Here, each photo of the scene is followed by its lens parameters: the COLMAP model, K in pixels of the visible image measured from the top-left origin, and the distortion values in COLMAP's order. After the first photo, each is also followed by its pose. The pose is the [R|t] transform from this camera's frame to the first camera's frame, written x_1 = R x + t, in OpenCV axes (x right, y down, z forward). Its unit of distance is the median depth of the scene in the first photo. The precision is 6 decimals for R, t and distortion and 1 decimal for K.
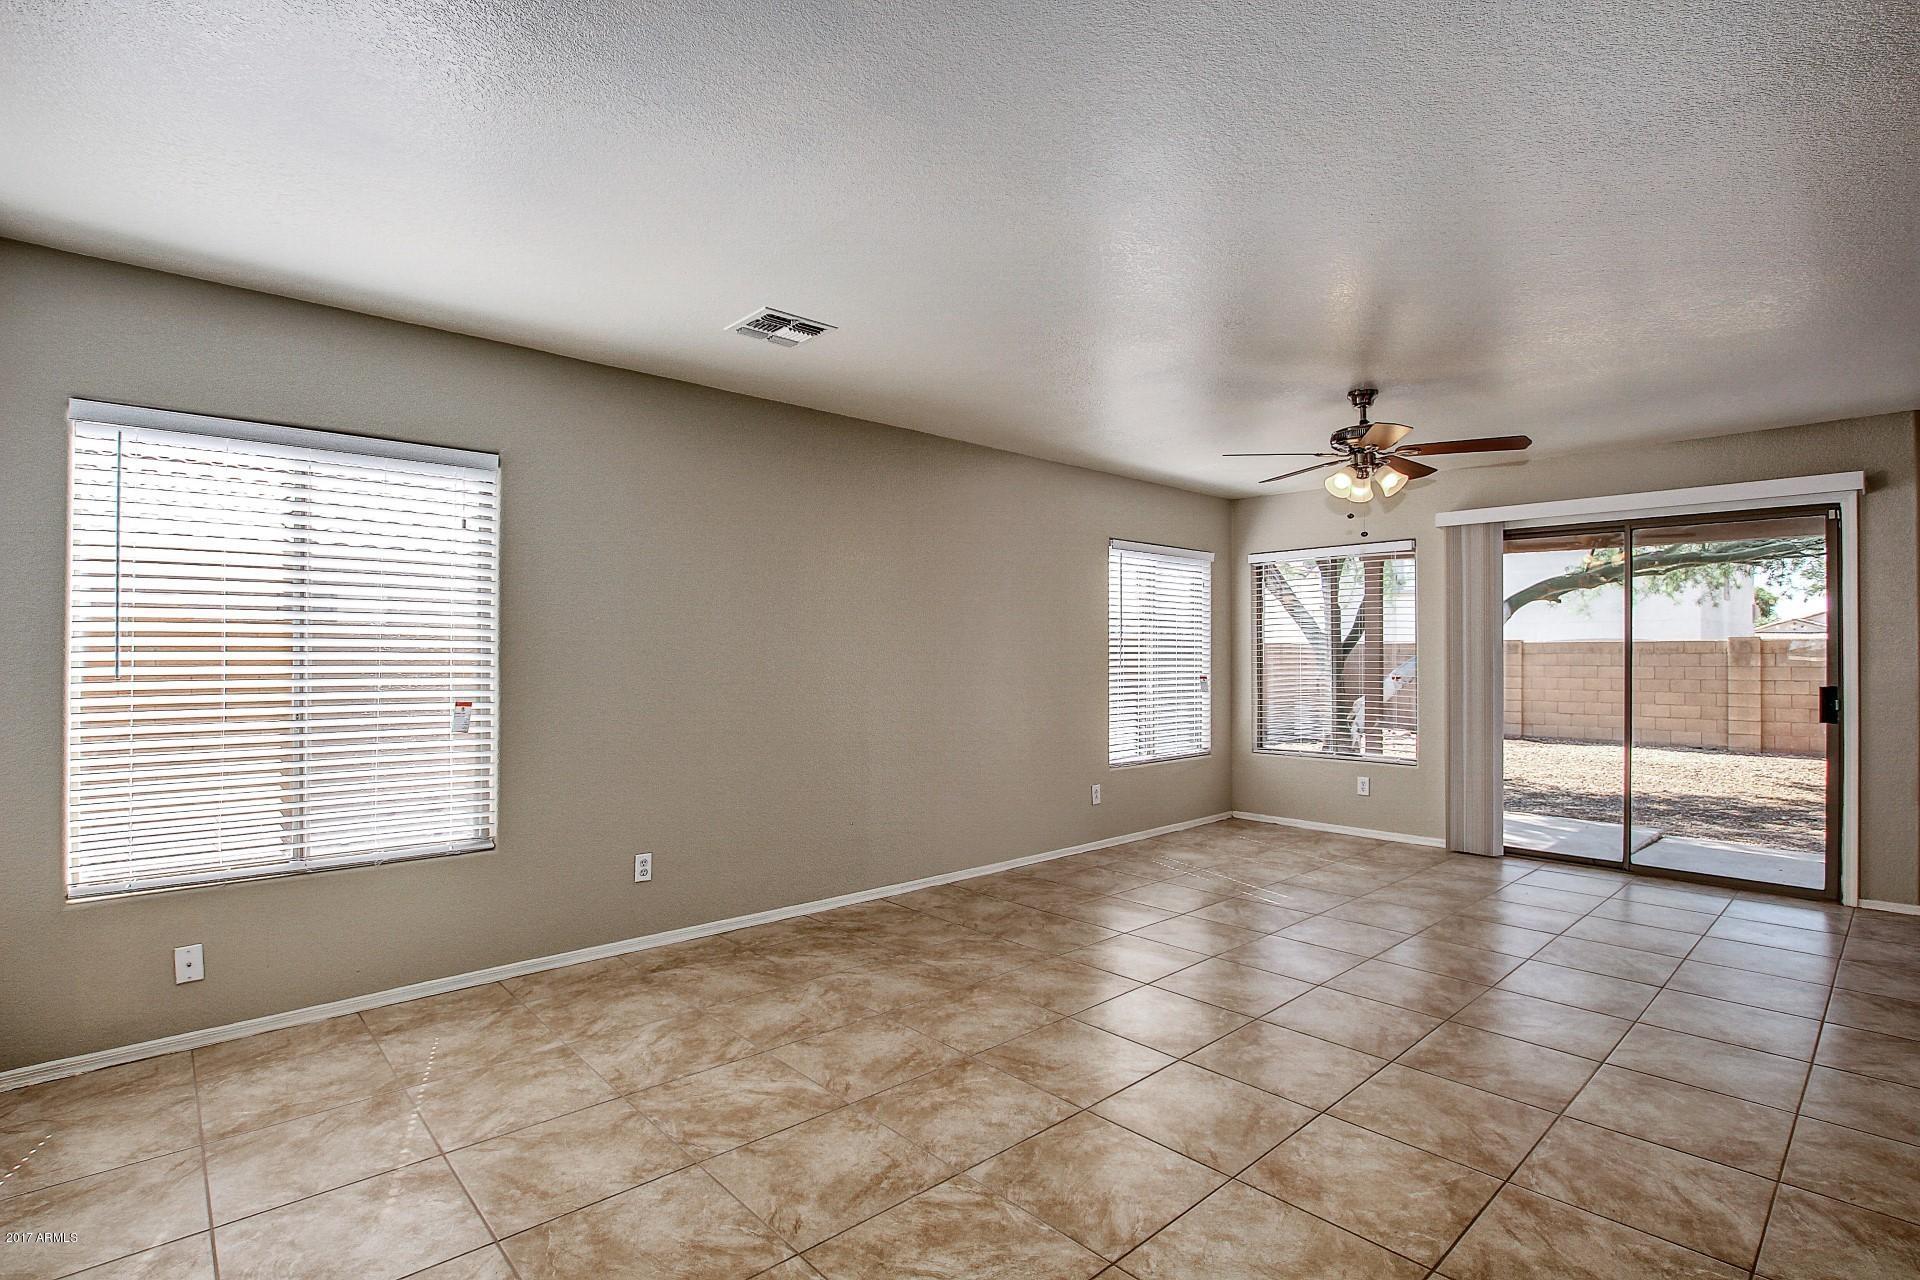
lens RADIAL K [[905.6, 0, 964.1], [0, 905.6, 673.8], [0, 0, 1]] dist [-0.030316, -0.000005]
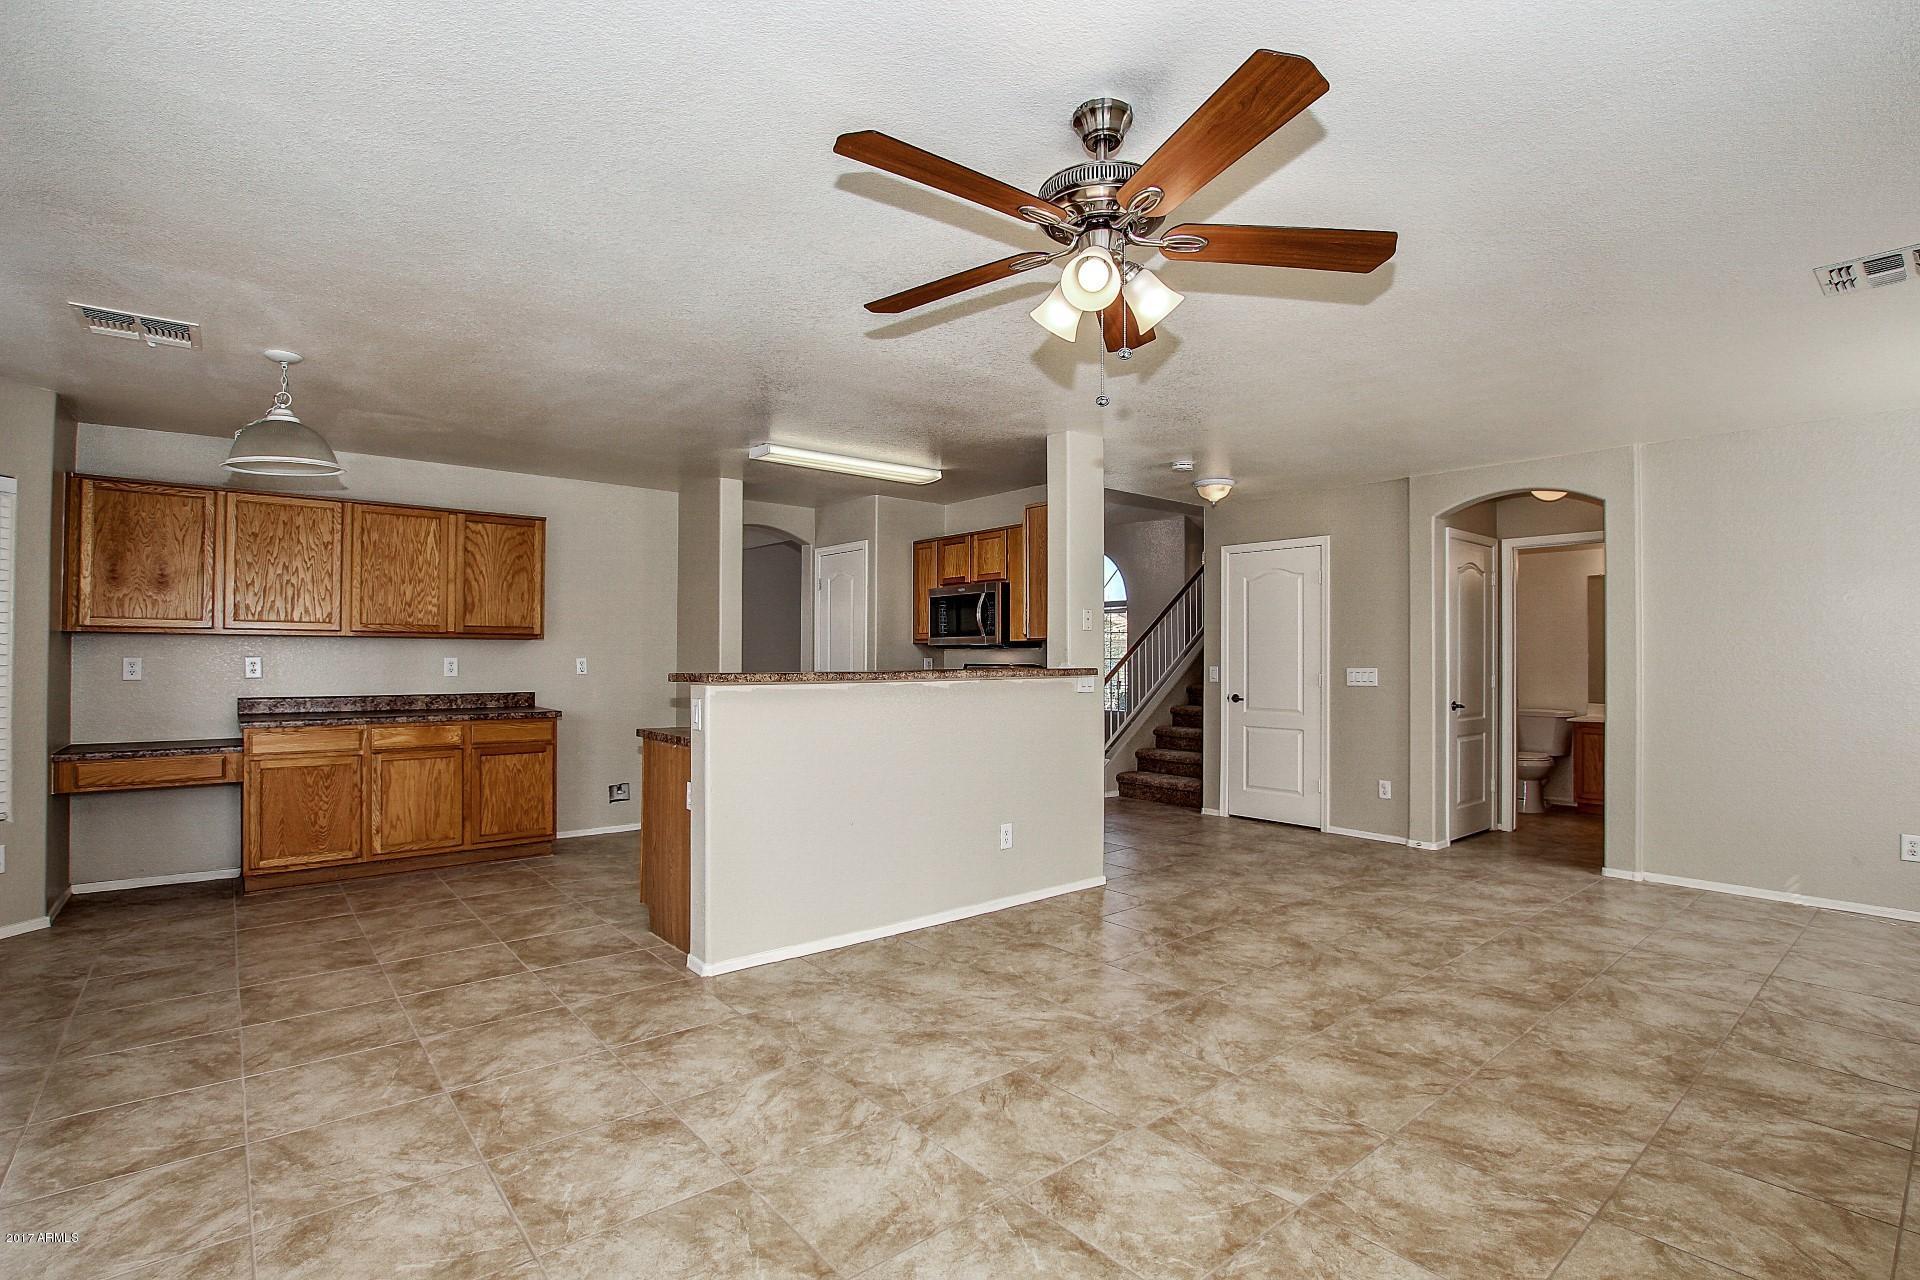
lens RADIAL K [[903.1, 0, 964.1], [0, 903.1, 650.4], [0, 0, 1]] dist [-0.039155, 0.006569]
pose [[-0.999129, -0.002955, 0.041629, 0.599946], [-0.002563, 0.999952, 0.009468, -0.030102], [-0.041655, 0.009353, -0.999088, 1.774523]]
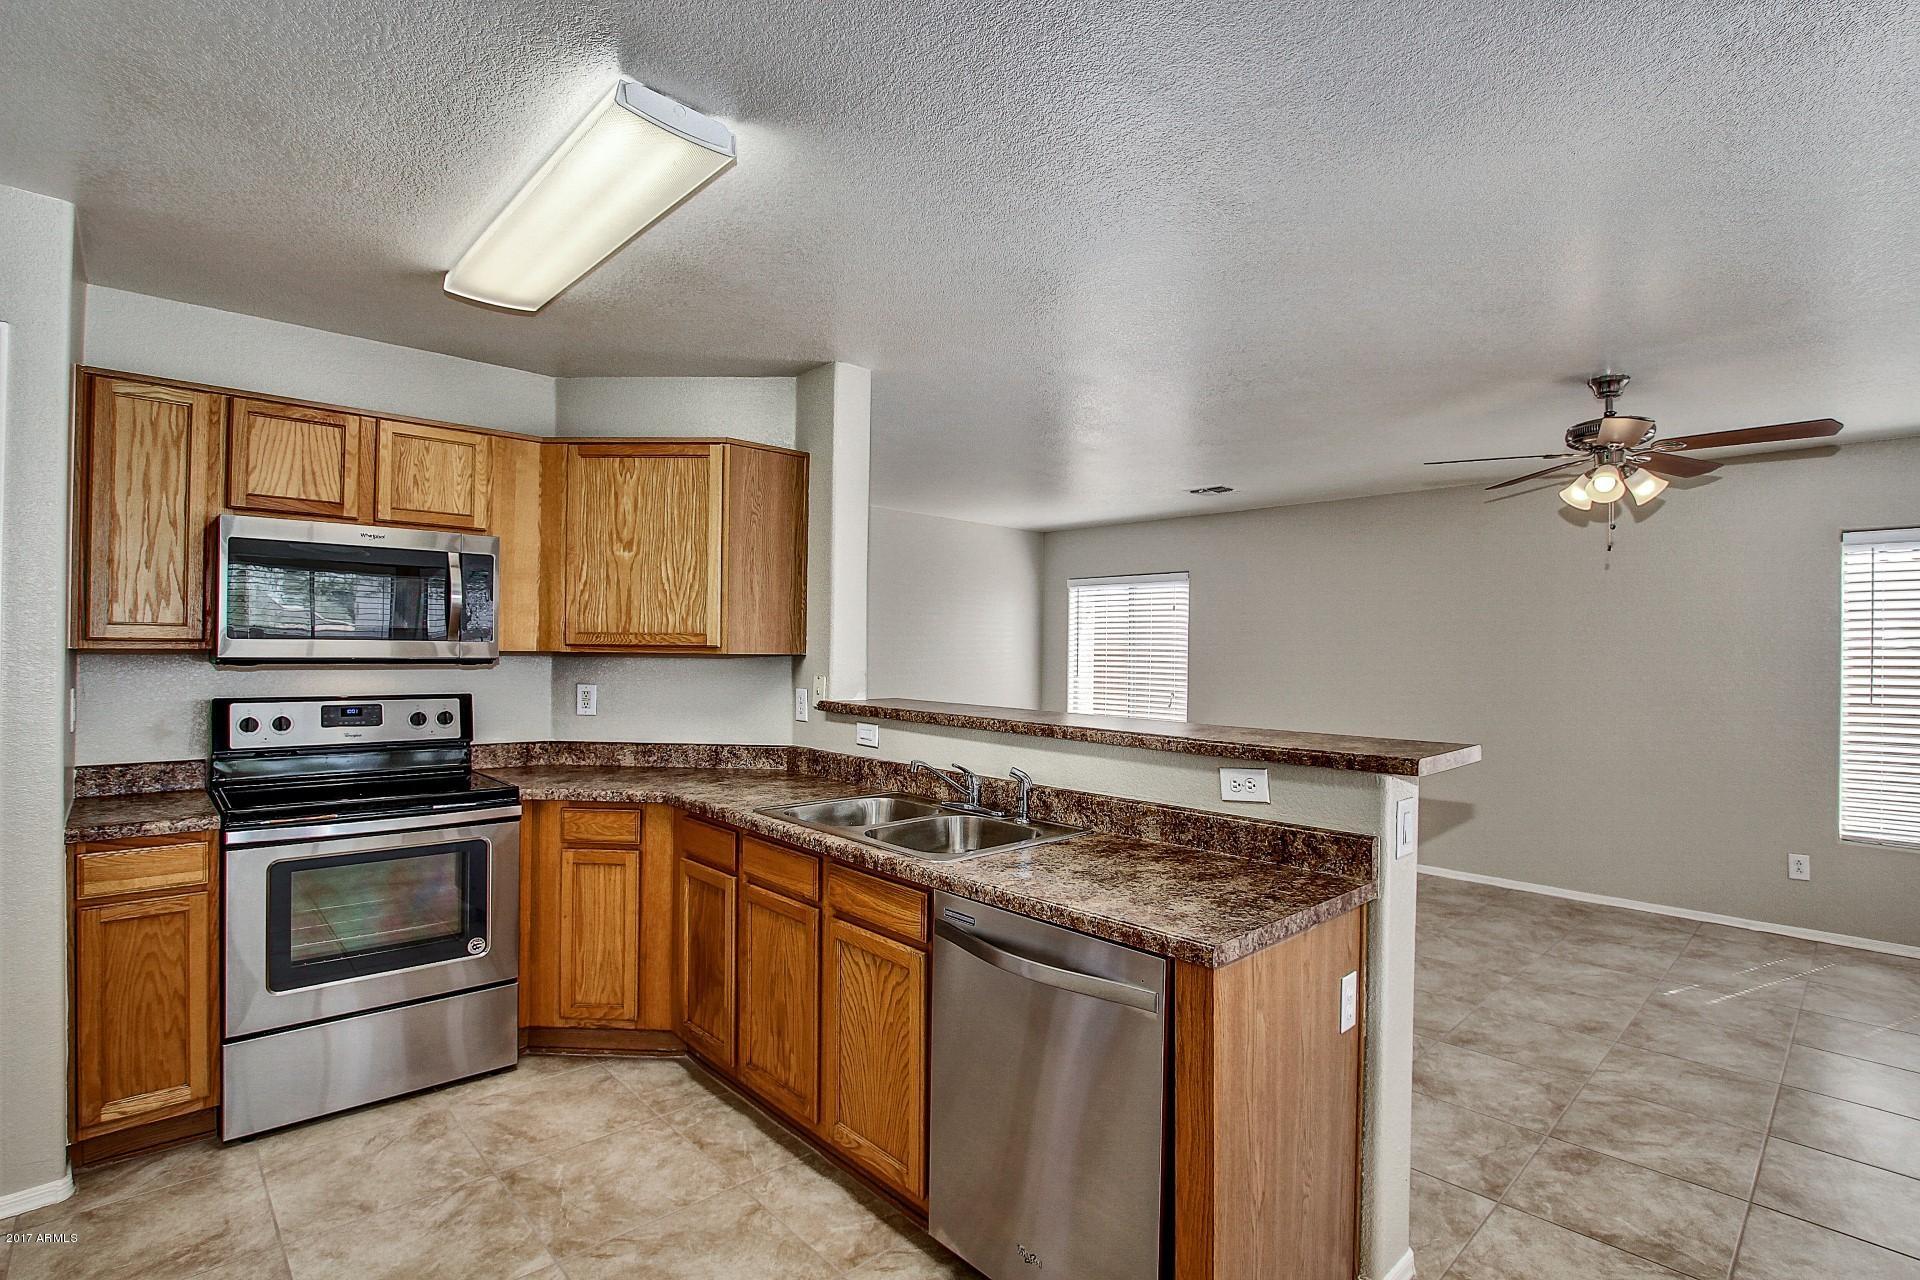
lens RADIAL K [[903.1, 0, 964.1], [0, 903.1, 650.4], [0, 0, 1]] dist [-0.039155, 0.006569]
pose [[0.015802, 0.000420, -0.999875, 1.504419], [-0.031702, 0.999497, -0.000081, -0.047684], [0.999372, 0.031699, 0.015807, 0.465529]]
